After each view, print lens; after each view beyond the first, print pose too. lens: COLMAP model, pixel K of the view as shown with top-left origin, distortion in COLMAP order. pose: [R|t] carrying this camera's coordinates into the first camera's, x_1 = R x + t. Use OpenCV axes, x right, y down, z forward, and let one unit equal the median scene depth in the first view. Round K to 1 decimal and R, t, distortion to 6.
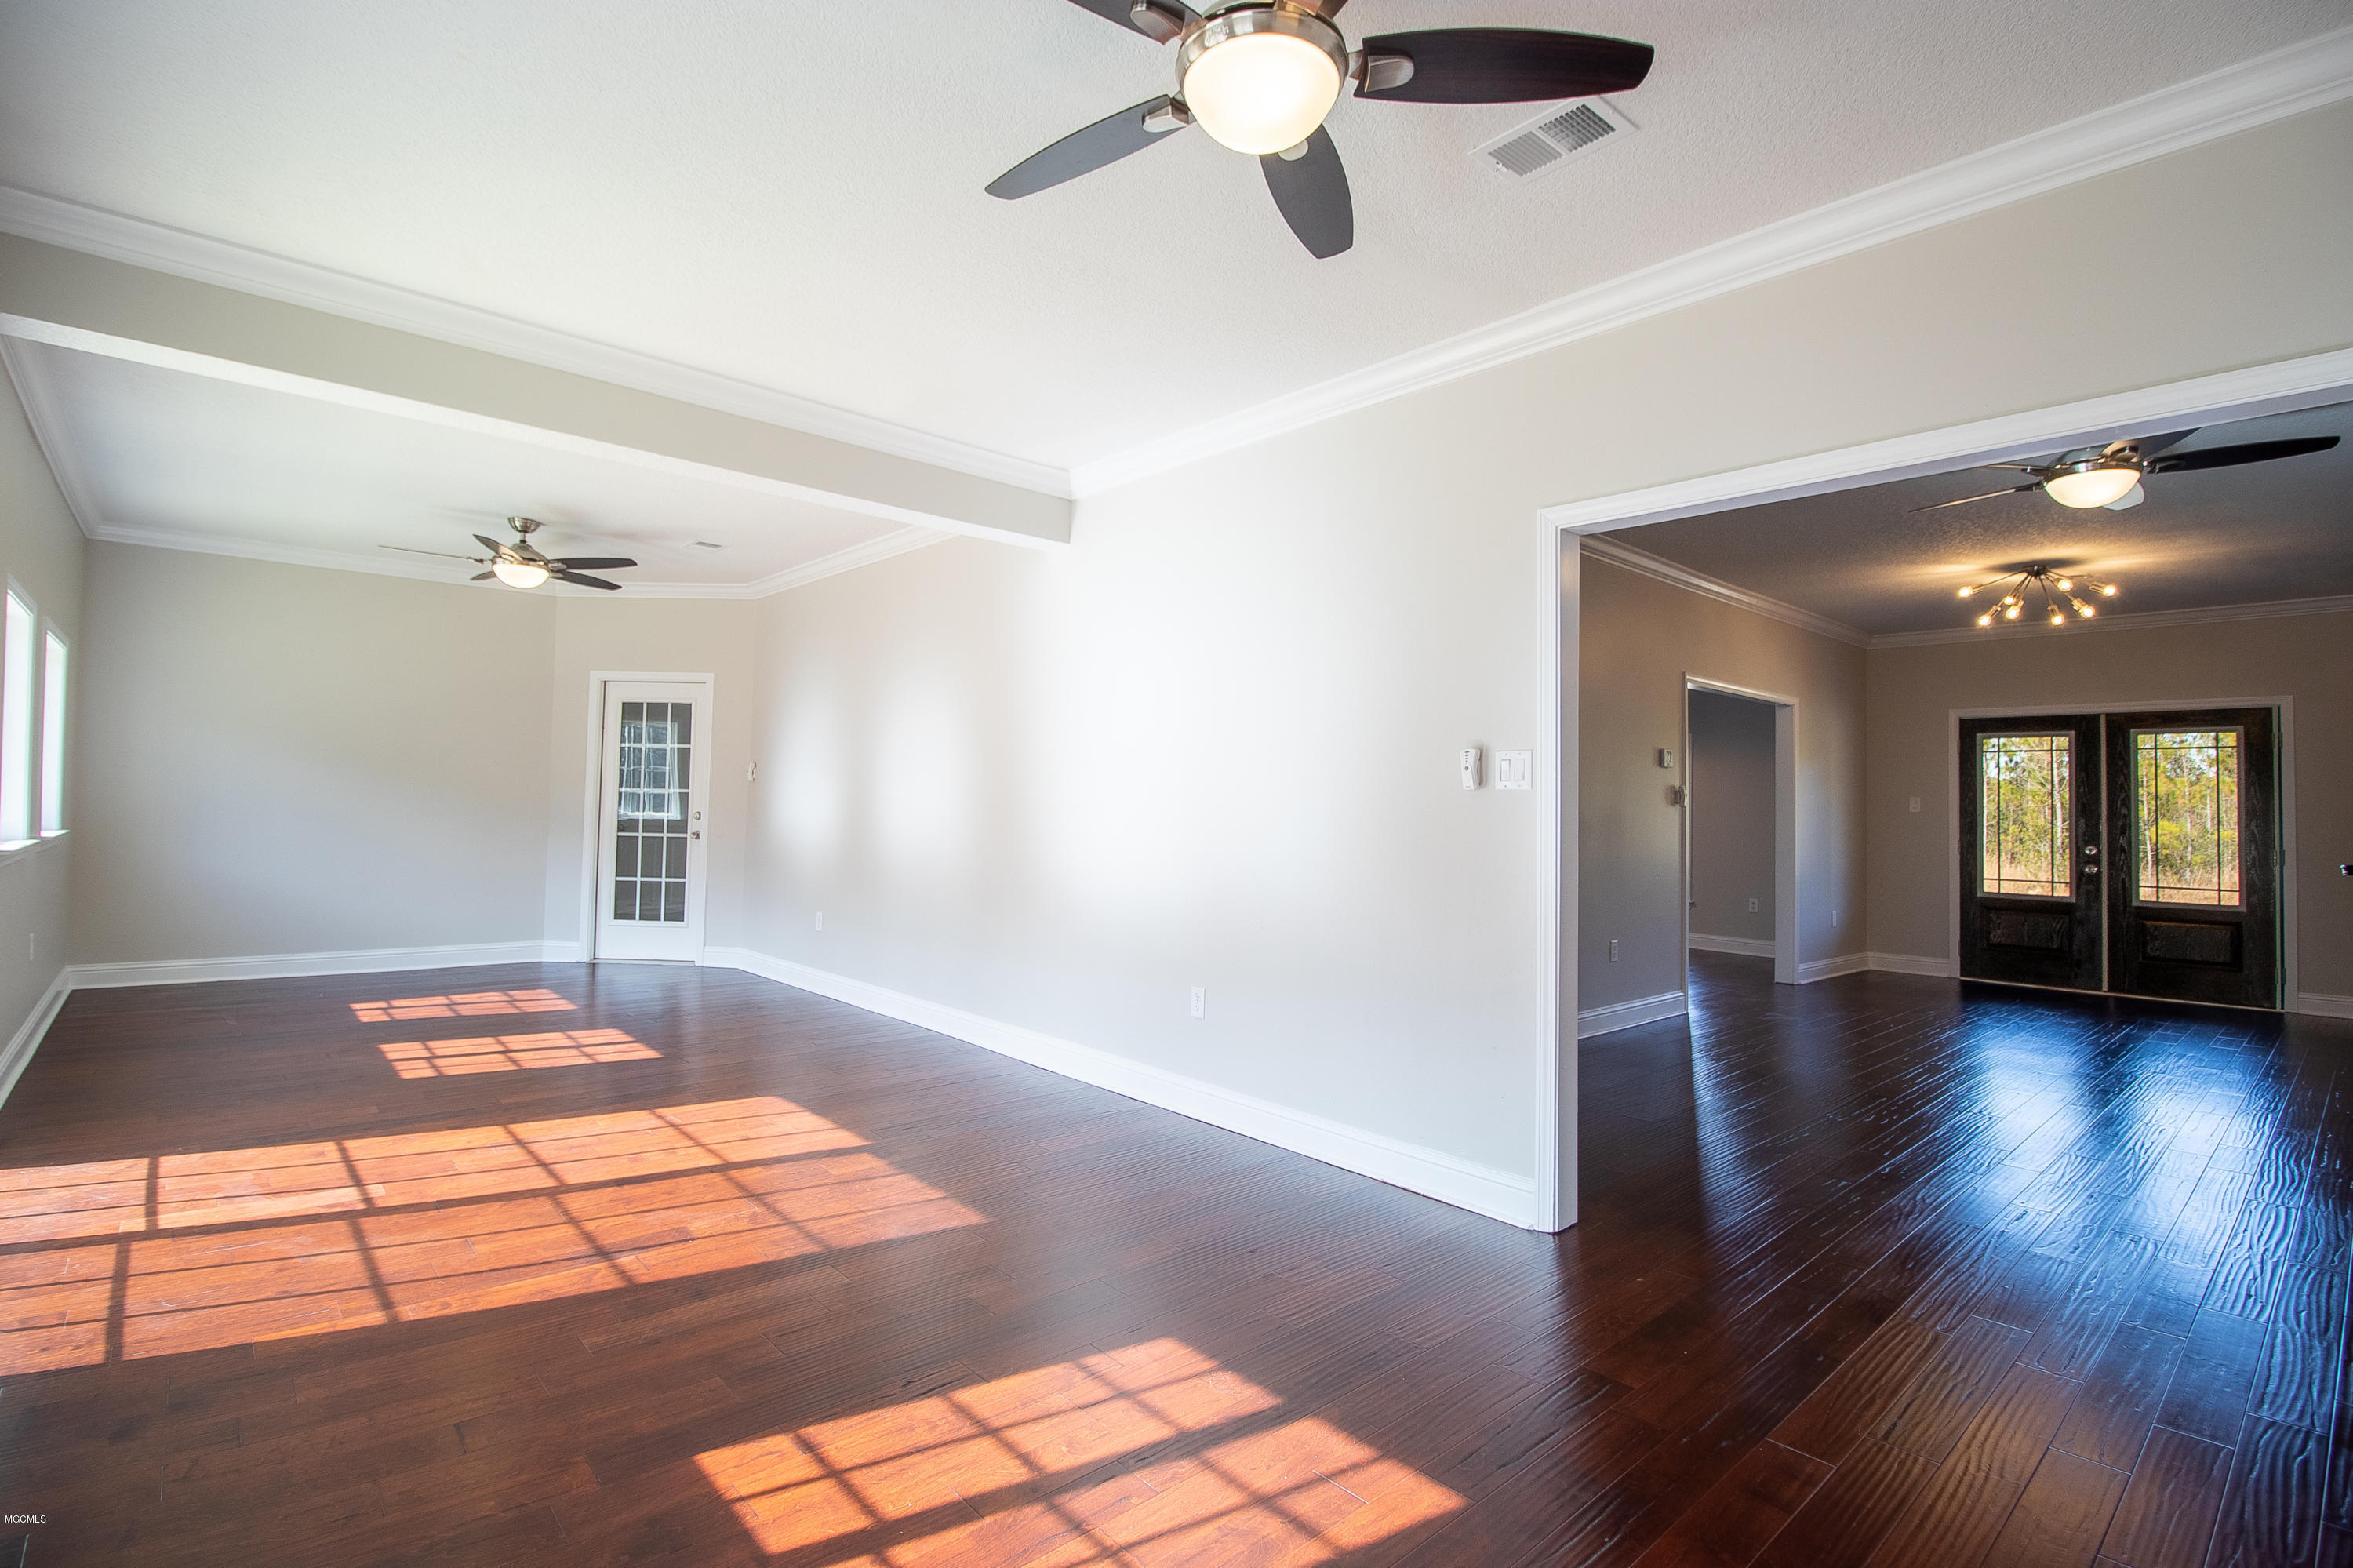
lens RADIAL K [[1106.3, 0, 1169.4], [0, 1106.3, 793.2], [0, 0, 1]] dist [-0.004462, -0.000535]
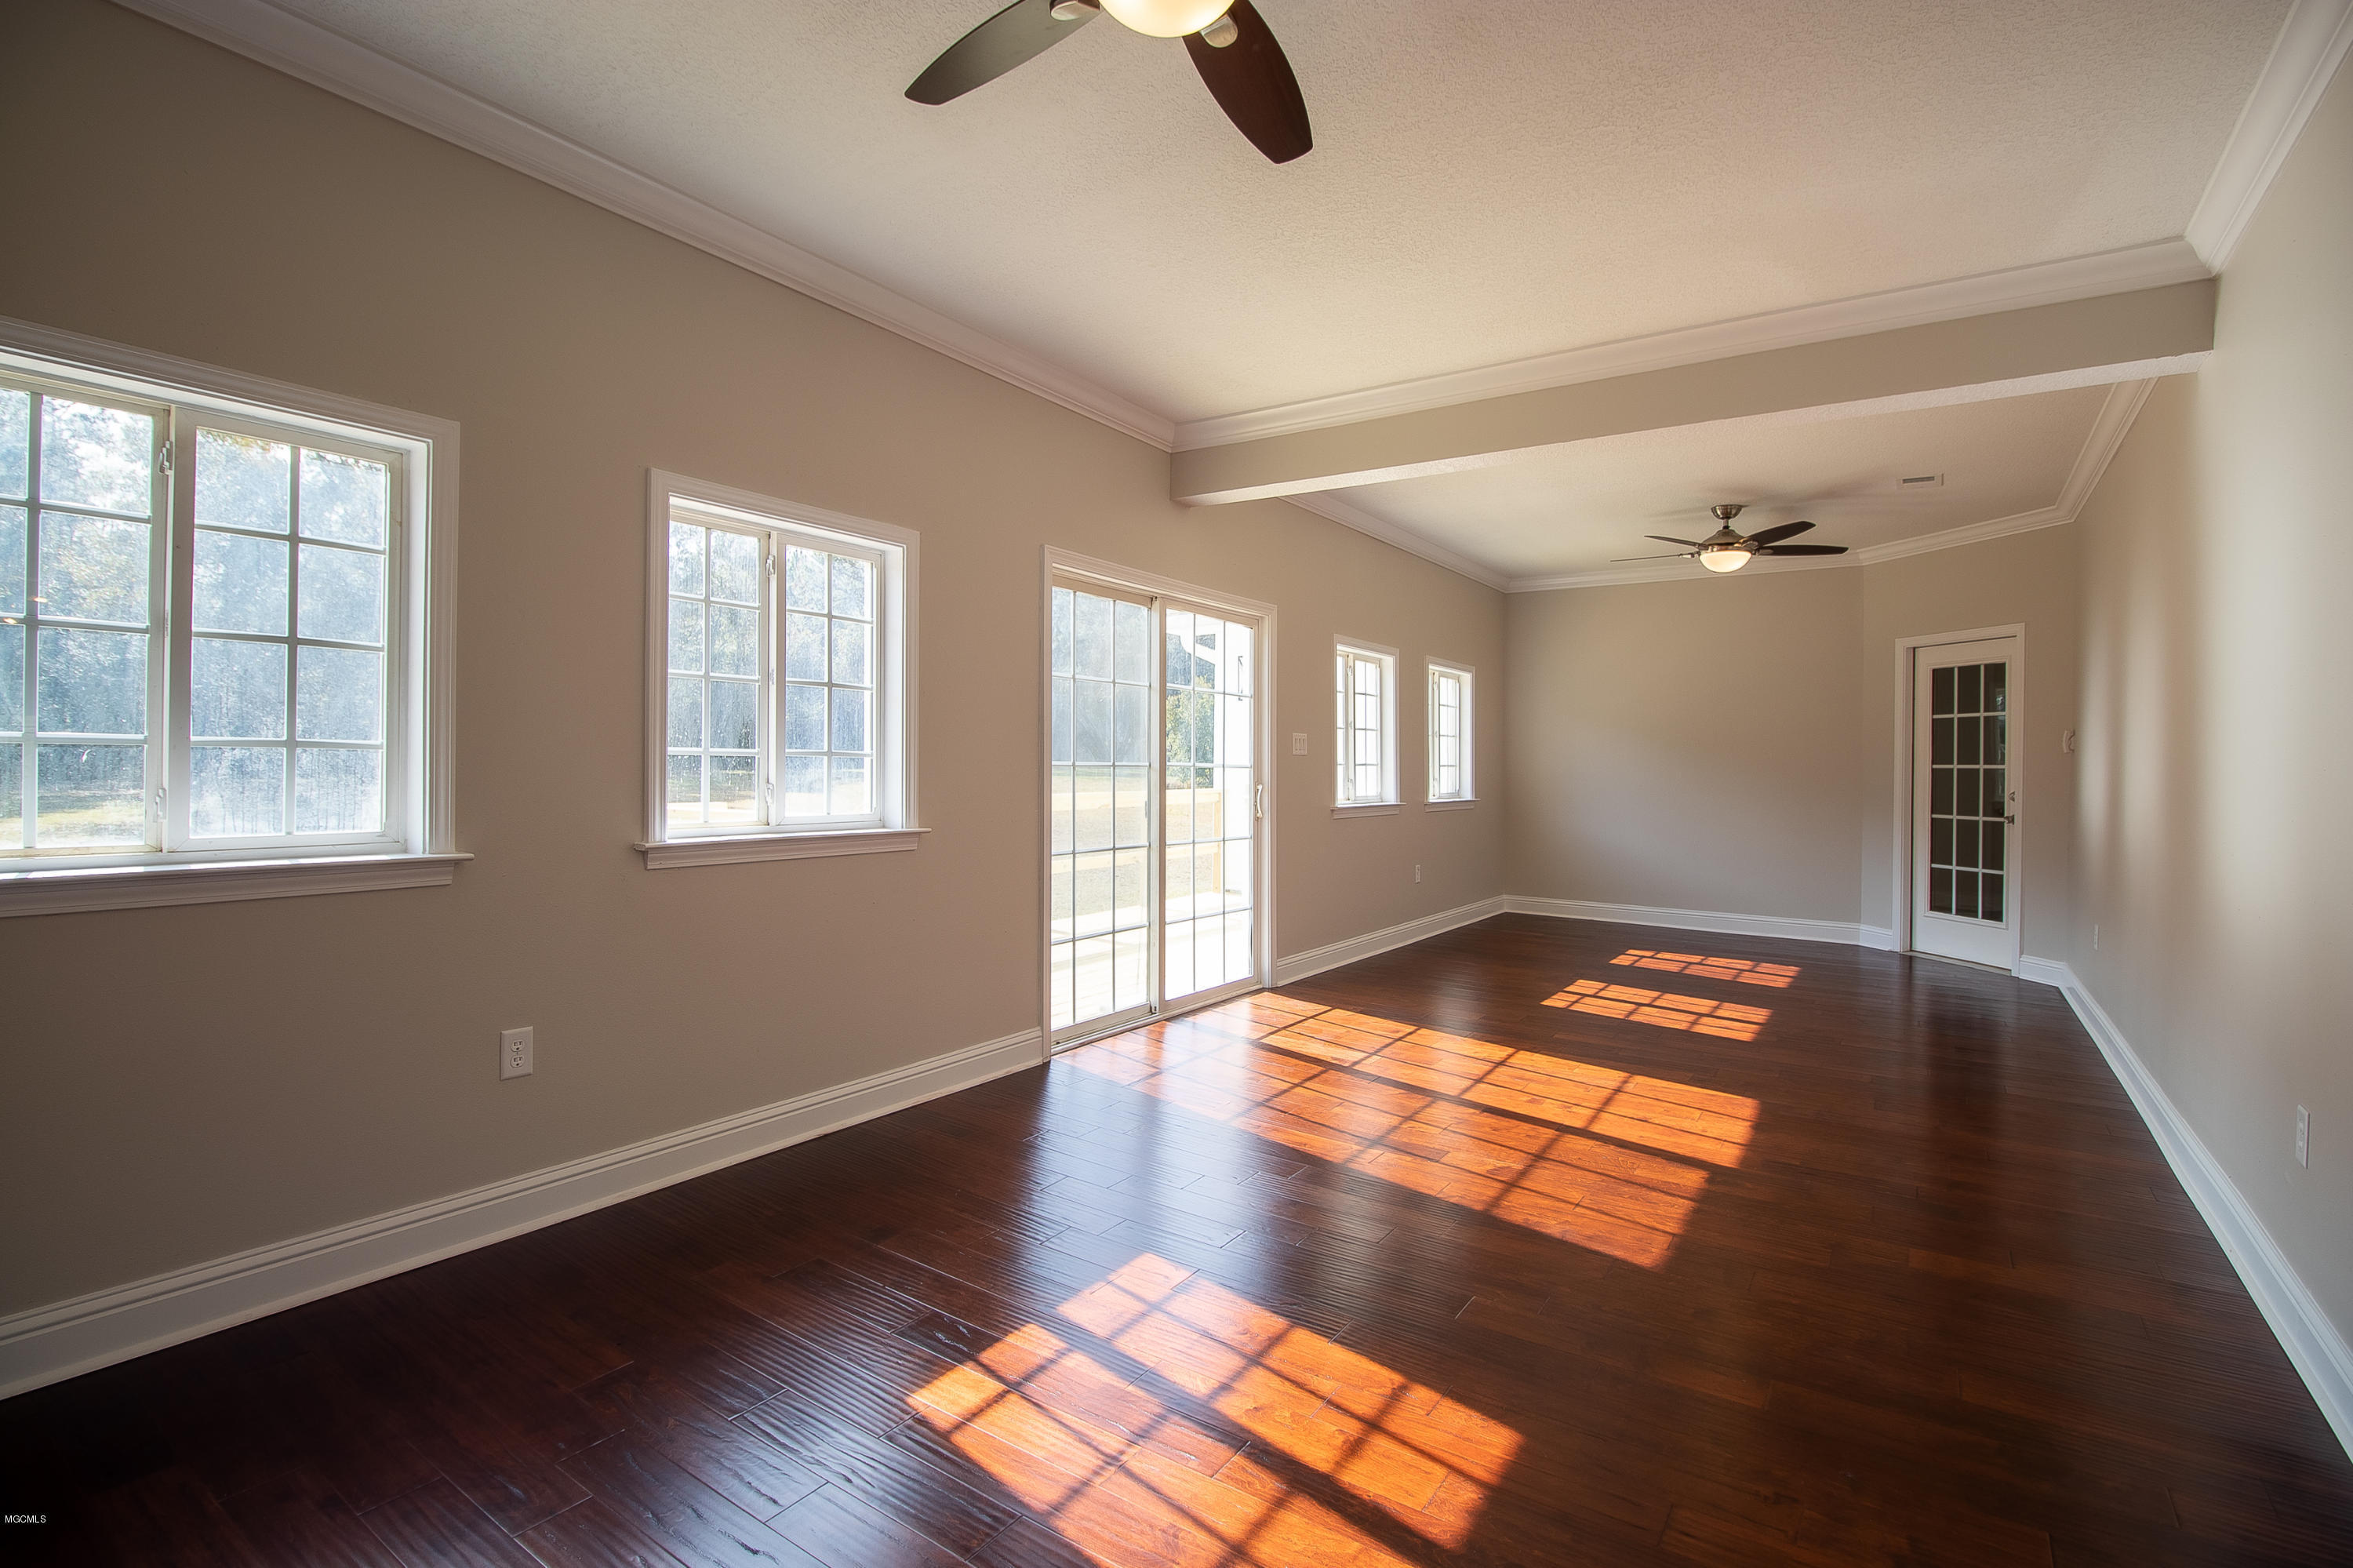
lens RADIAL K [[1106.3, 0, 1169.5], [0, 1106.3, 782.1], [0, 0, 1]] dist [-0.004462, -0.000535]
pose [[0.237612, -0.000840, -0.971360, 0.302598], [0.001955, 0.999998, -0.000386, 0.011309], [0.971358, -0.001807, 0.237613, 0.245318]]
